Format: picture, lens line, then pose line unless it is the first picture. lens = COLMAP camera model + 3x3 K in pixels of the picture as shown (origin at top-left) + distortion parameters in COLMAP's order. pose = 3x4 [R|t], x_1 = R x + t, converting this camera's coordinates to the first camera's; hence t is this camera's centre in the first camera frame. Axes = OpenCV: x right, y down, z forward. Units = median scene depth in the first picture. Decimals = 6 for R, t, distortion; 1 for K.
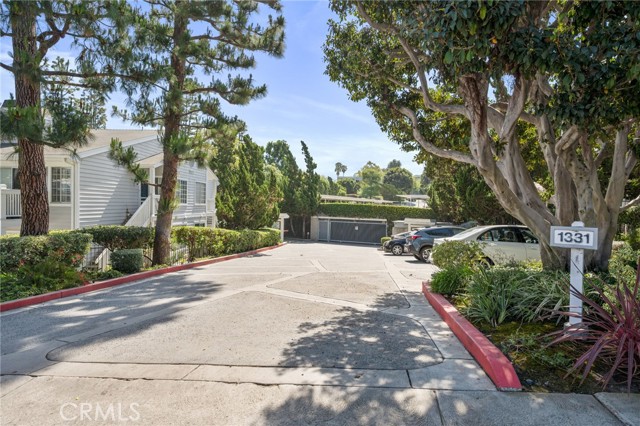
lens RADIAL K [[332.1, 0, 319.2], [0, 332.1, 214.3], [0, 0, 1]] dist [0.000049, -0.000001]
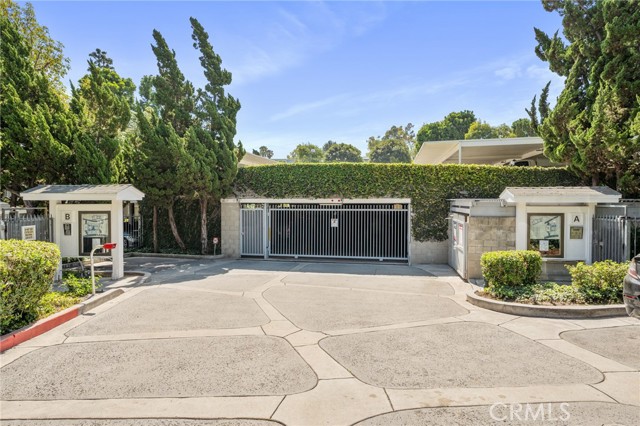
lens RADIAL K [[353.1, 0, 317.9], [0, 353.1, 209.0], [0, 0, 1]] dist [0.000073, 0.000216]
pose [[0.976888, -0.032400, 0.211282, -0.000122], [0.032127, 0.999473, 0.004724, 0.020364], [-0.211324, 0.002173, 0.977414, 0.549926]]
